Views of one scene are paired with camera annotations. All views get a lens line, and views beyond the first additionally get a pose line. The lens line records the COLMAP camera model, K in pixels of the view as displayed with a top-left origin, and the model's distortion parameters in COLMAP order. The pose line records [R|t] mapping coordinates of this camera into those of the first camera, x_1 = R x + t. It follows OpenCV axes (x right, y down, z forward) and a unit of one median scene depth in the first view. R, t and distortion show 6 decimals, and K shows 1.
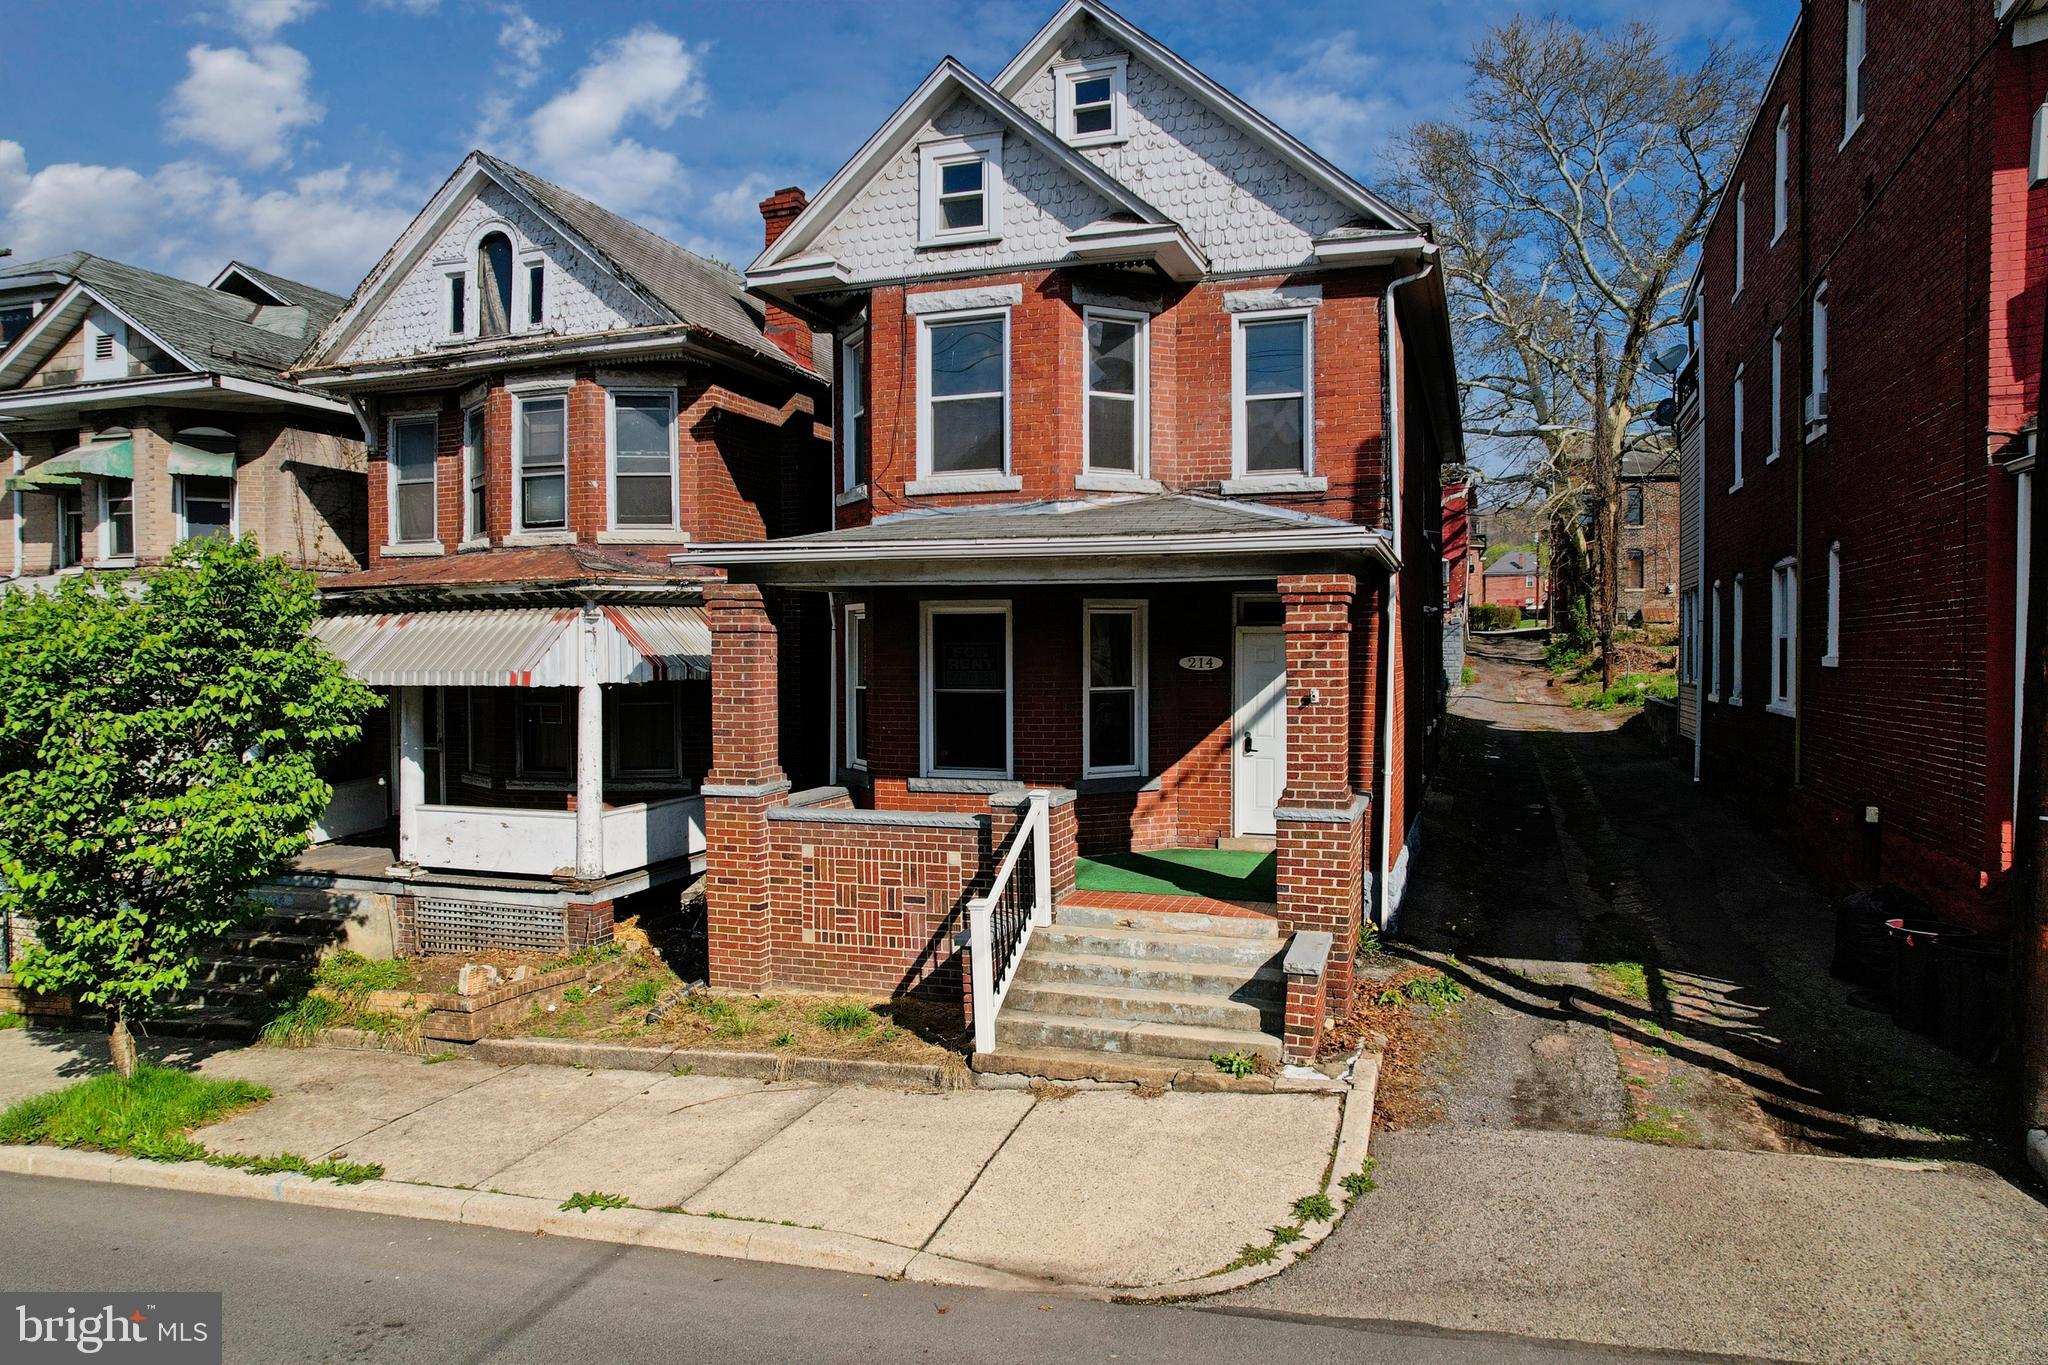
lens RADIAL K [[1301.6, 0, 1031.0], [0, 1301.6, 684.9], [0, 0, 1]] dist [-0.061254, 0.045647]
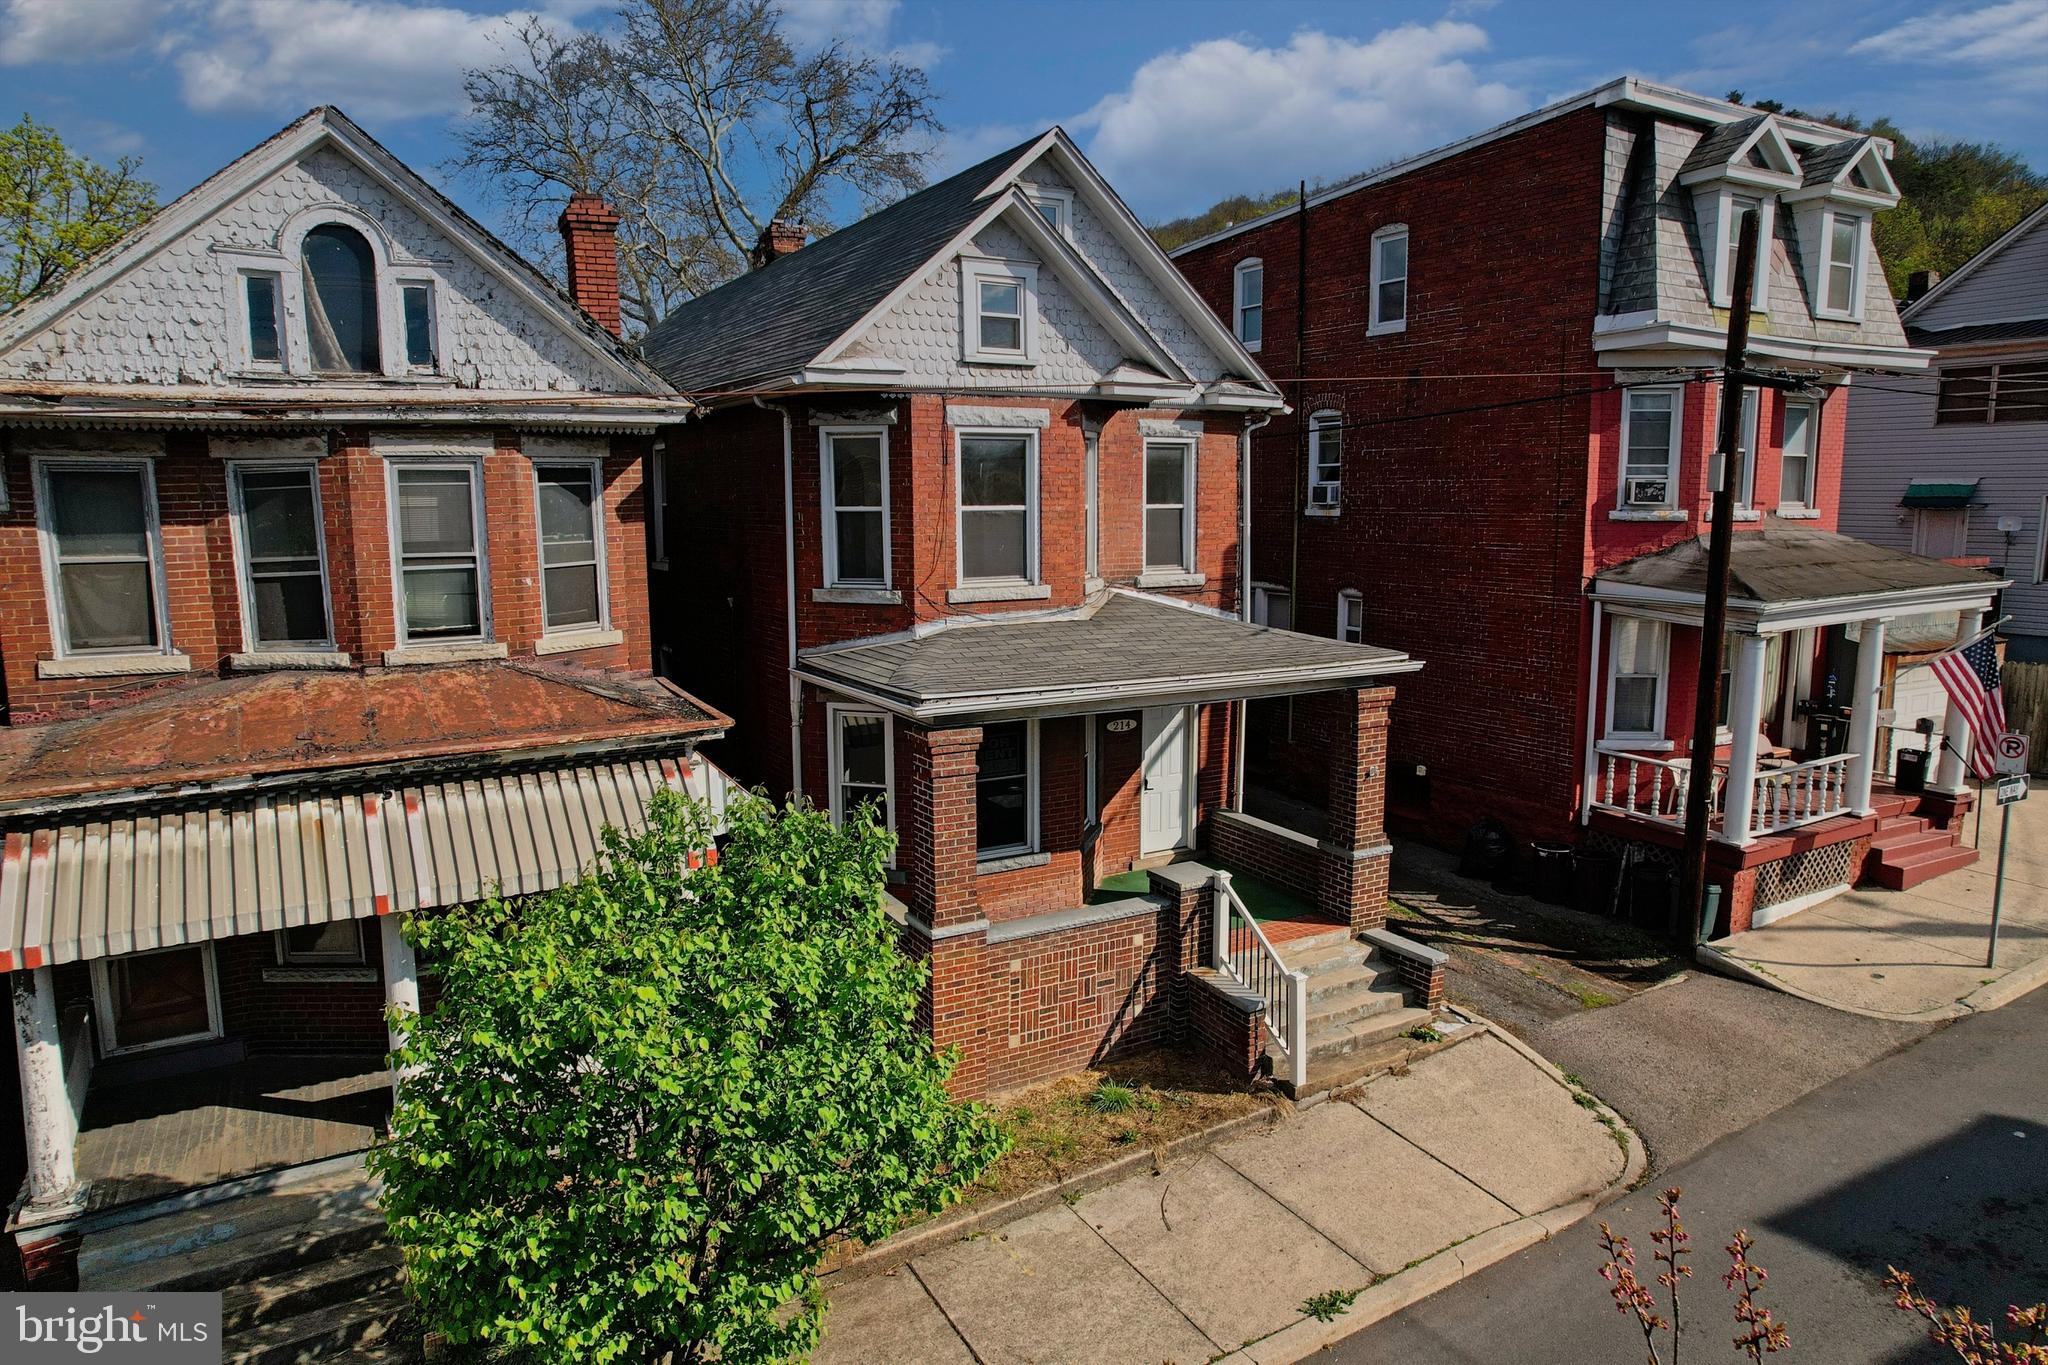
lens RADIAL K [[1305.6, 0, 1030.4], [0, 1305.6, 685.6], [0, 0, 1]] dist [-0.066734, 0.053636]
pose [[0.655079, -0.108935, 0.747666, -0.852020], [0.021528, 0.991841, 0.125650, -0.213664], [-0.755253, -0.066215, 0.652080, 0.276405]]
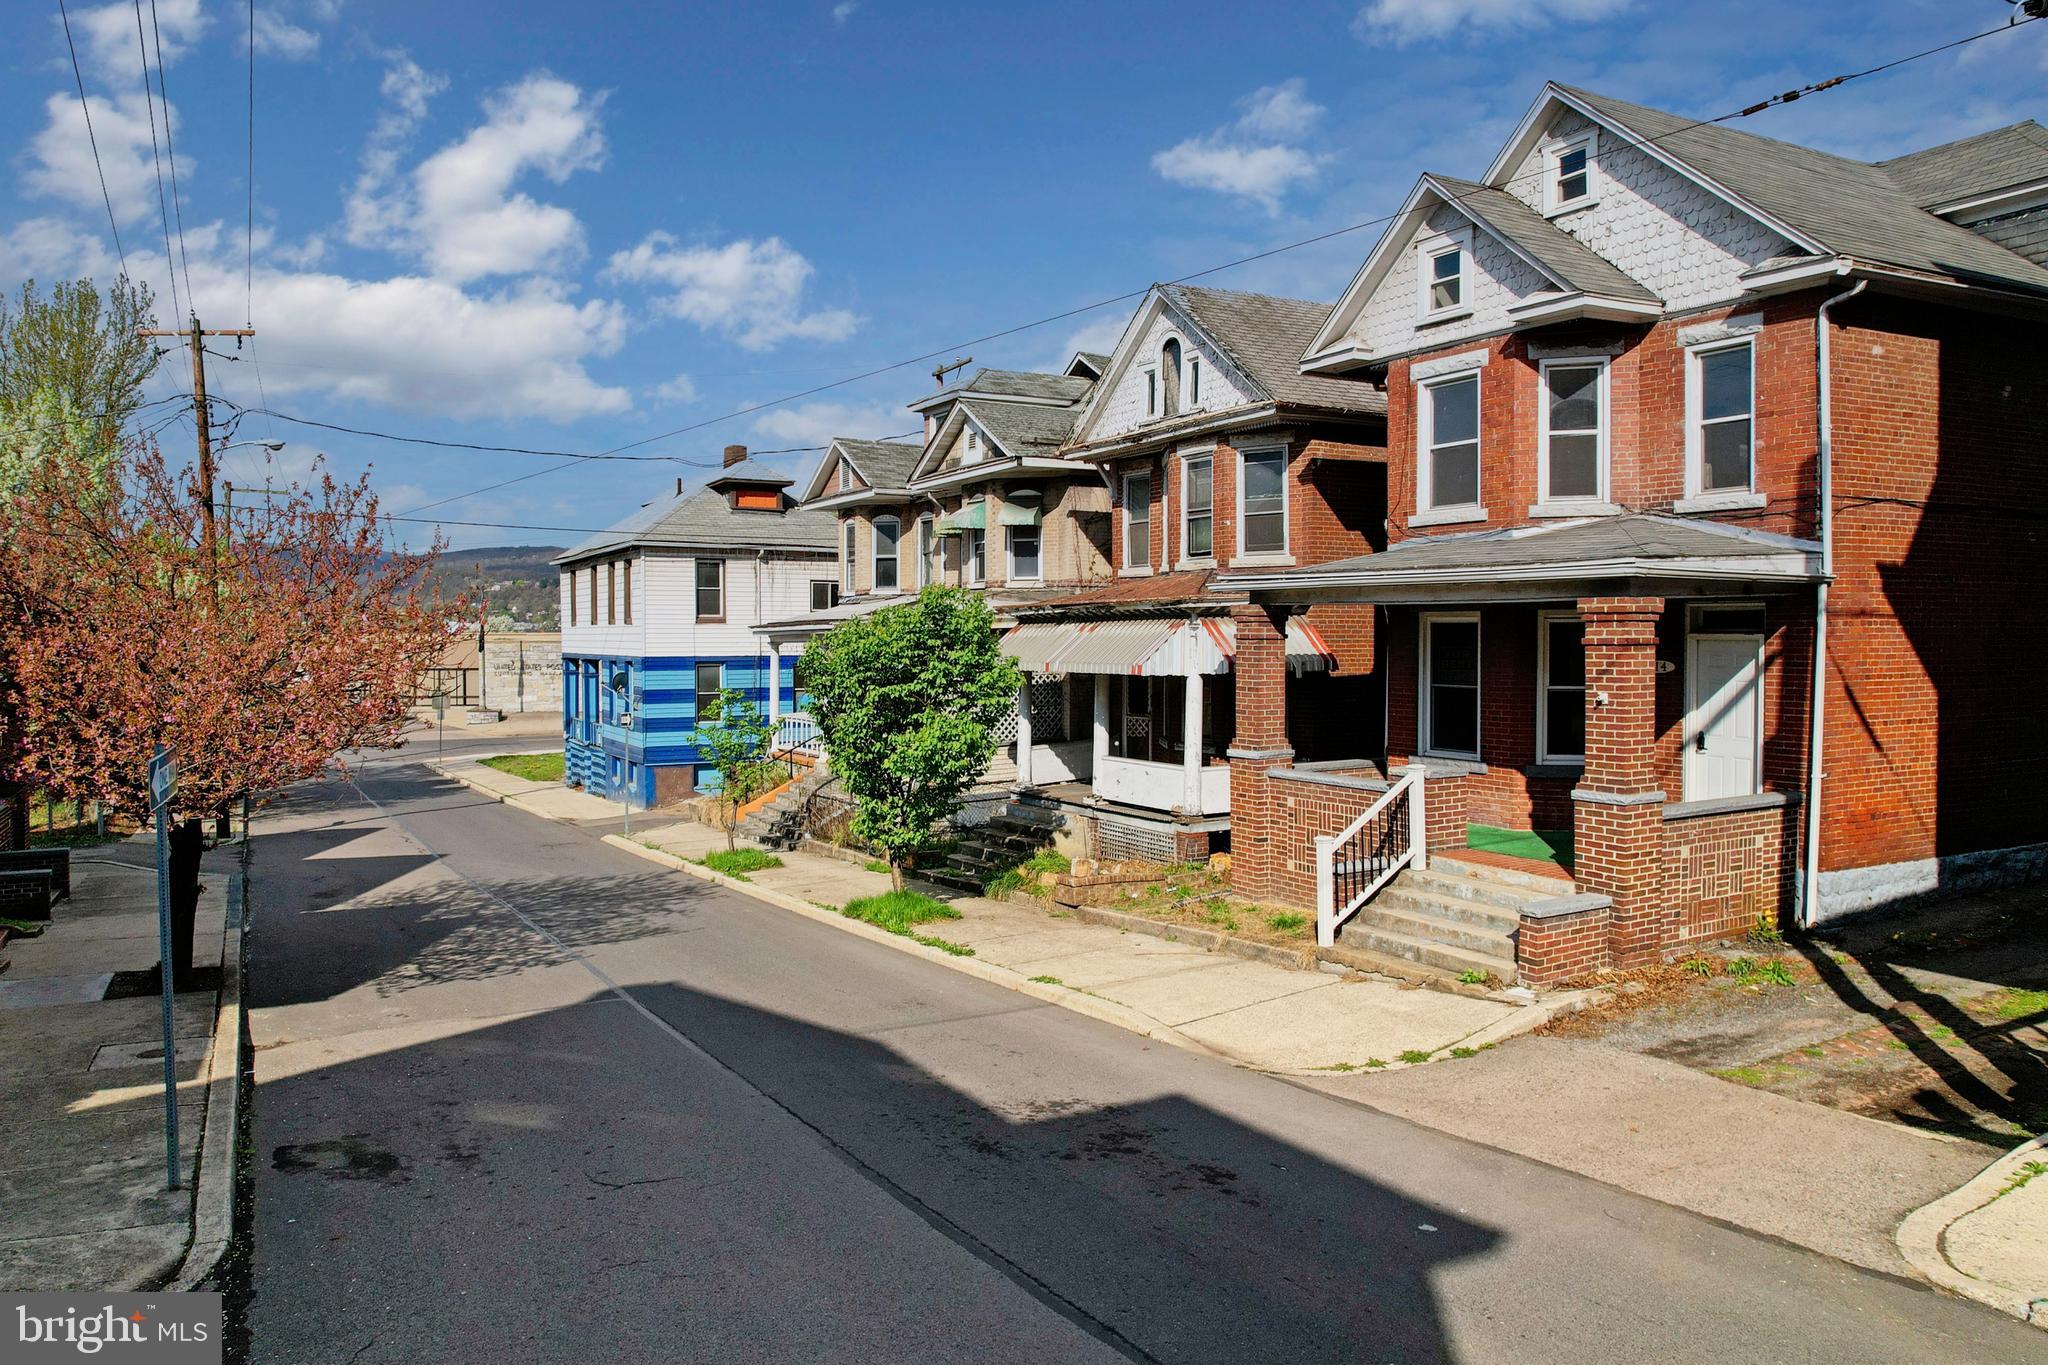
lens RADIAL K [[1401.5, 0, 958.5], [0, 1401.5, 672.8], [0, 0, 1]] dist [-0.056437, 0.008233]
pose [[0.725570, 0.020144, -0.687853, 0.518110], [-0.017531, 0.999788, 0.010788, -0.014375], [0.687925, 0.004231, 0.725770, -0.264084]]
